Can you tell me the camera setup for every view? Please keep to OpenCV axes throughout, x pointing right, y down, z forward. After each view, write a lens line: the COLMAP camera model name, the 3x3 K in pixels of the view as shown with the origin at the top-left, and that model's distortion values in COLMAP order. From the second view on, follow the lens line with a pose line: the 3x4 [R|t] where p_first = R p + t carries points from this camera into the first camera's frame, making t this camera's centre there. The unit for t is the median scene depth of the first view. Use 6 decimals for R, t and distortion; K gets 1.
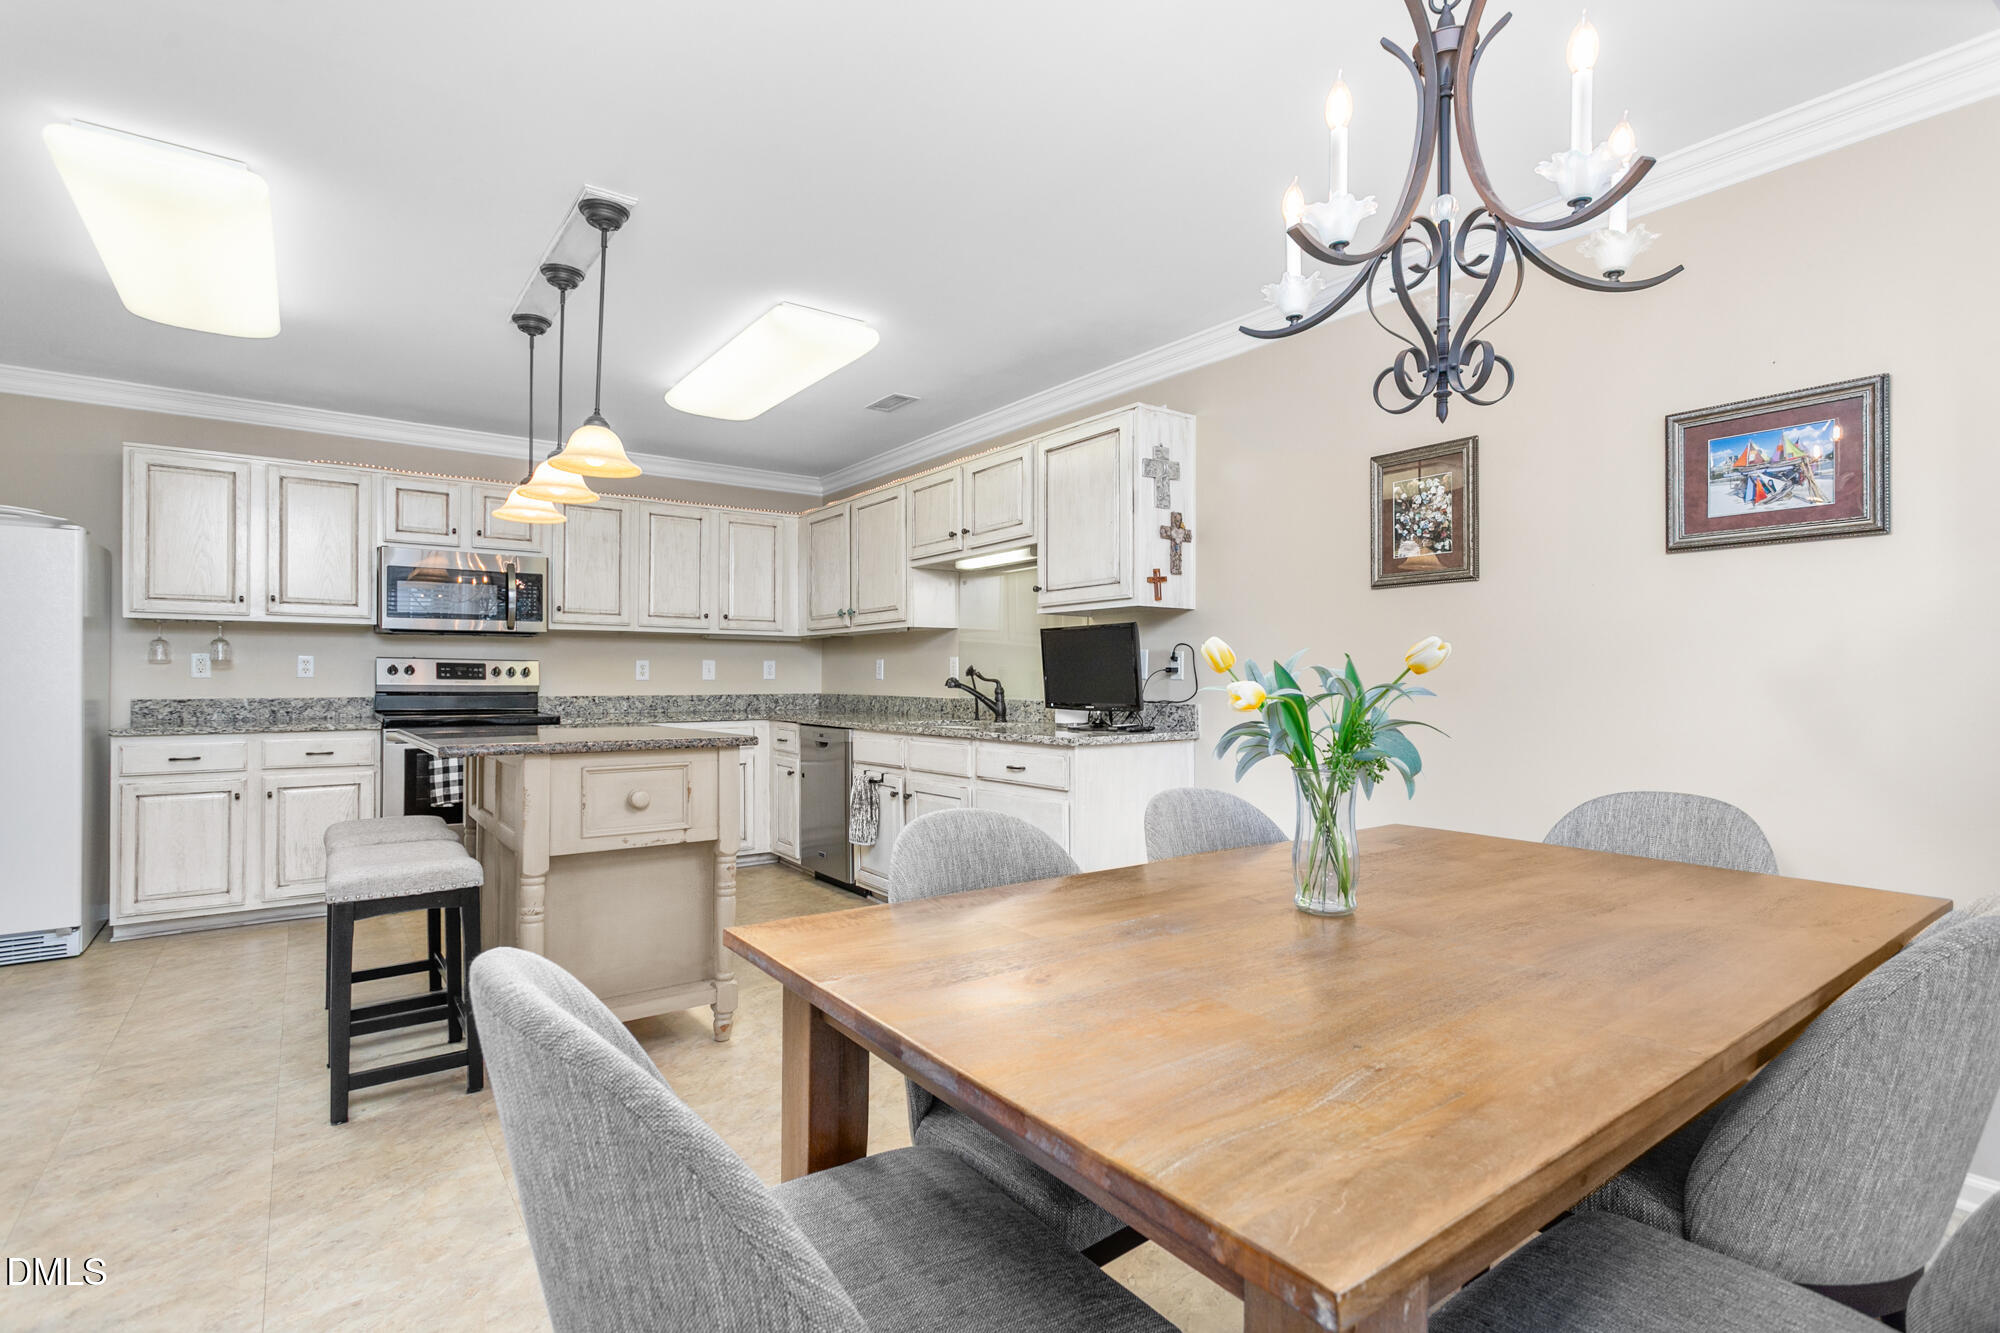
lens RADIAL K [[961.8, 0, 999.8], [0, 961.8, 674.0], [0, 0, 1]] dist [0.019917, -0.007947]
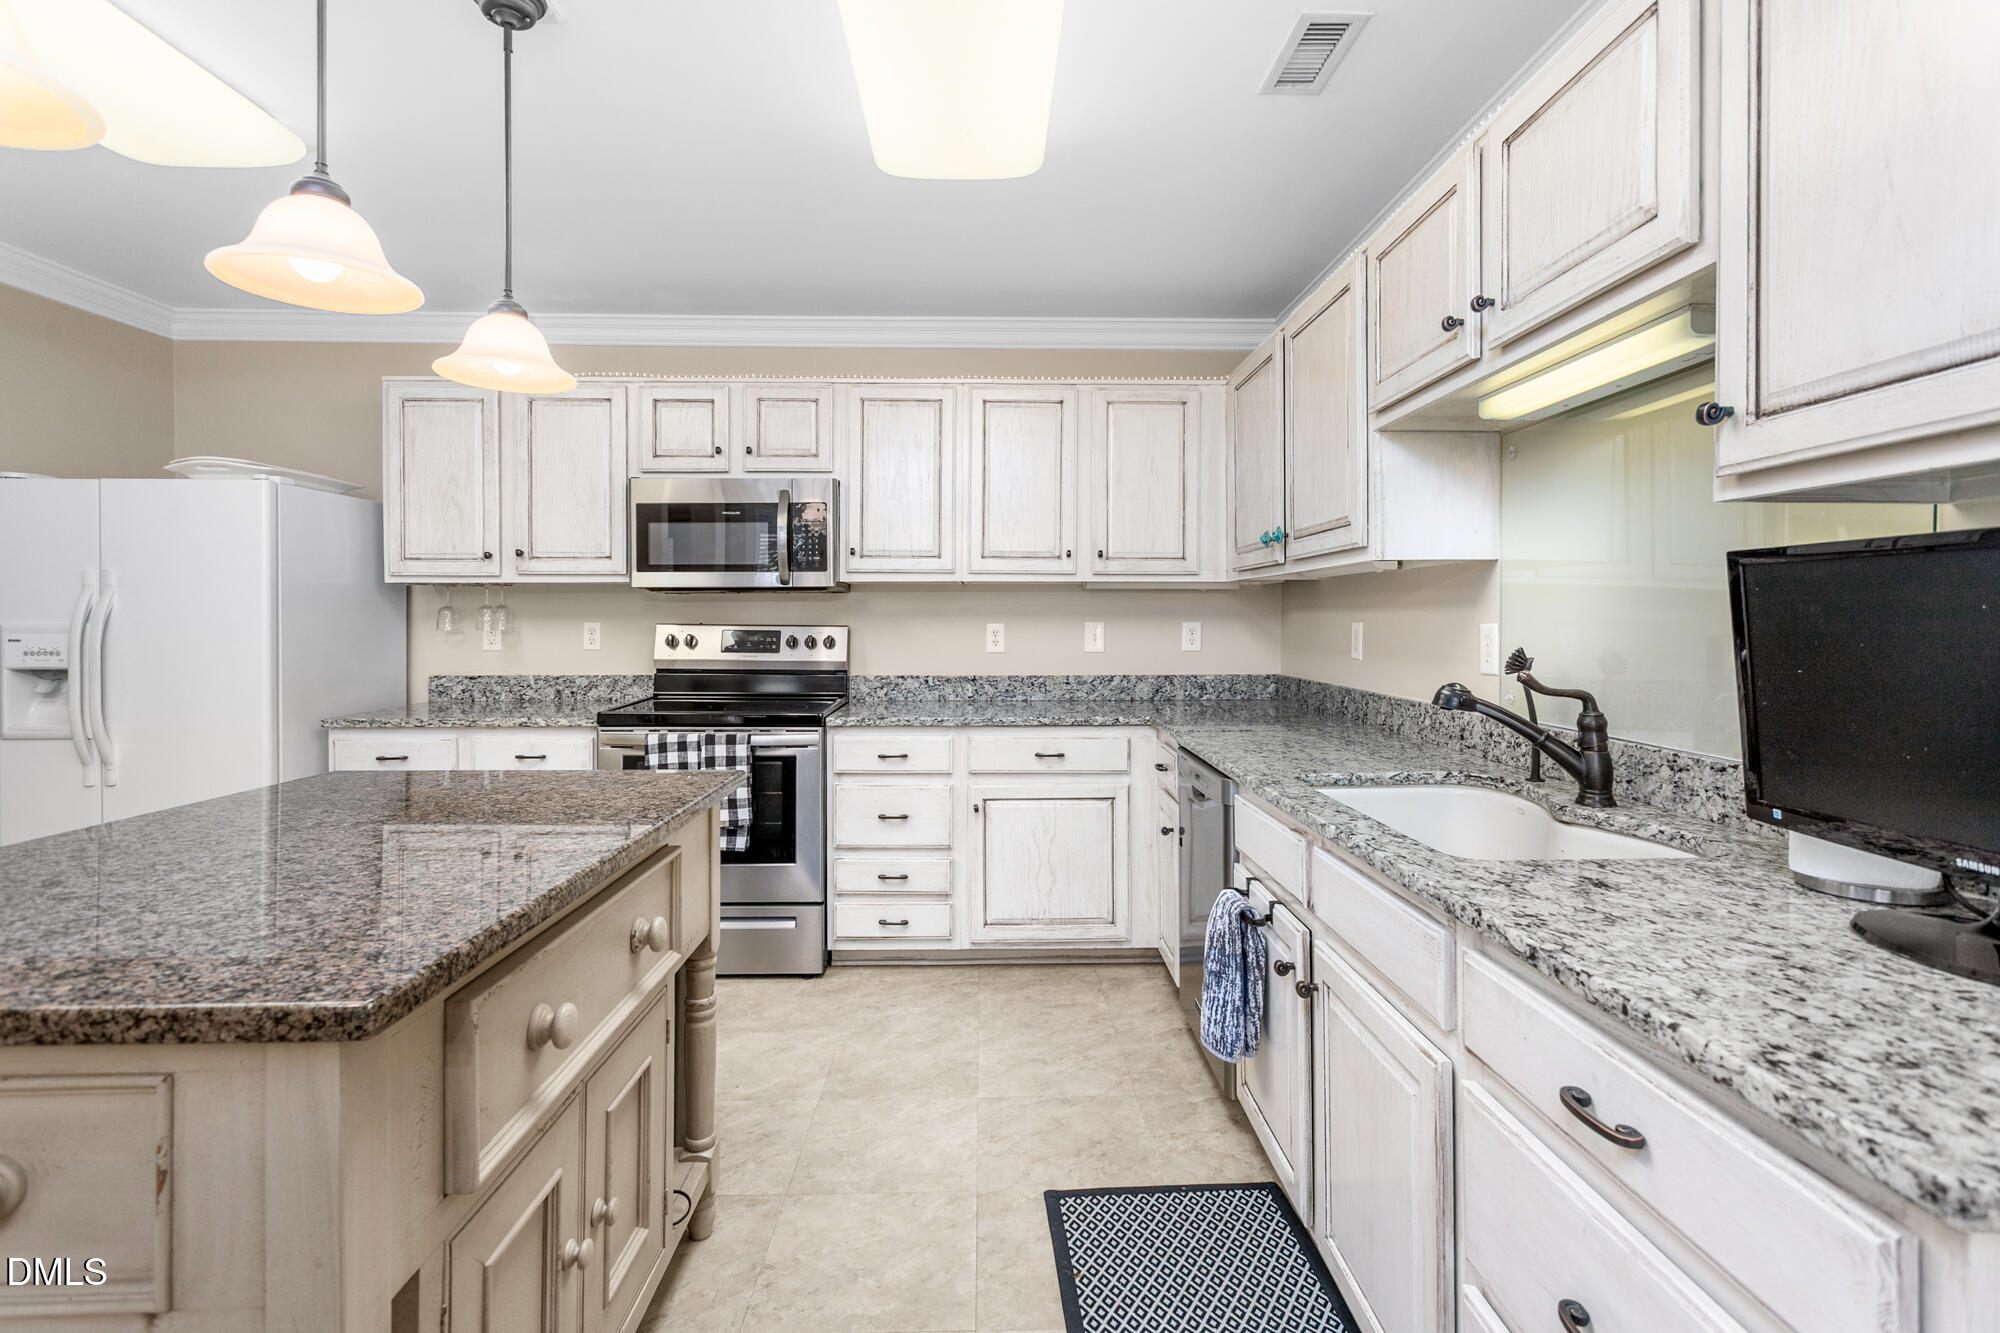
lens RADIAL K [[968.2, 0, 1001.6], [0, 968.2, 622.9], [0, 0, 1]] dist [-0.003299, -0.000415]
pose [[0.822900, 0.001396, -0.568185, 0.024820], [0.003969, 0.999958, 0.008204, -0.025781], [0.568173, -0.009006, 0.822860, 0.568906]]
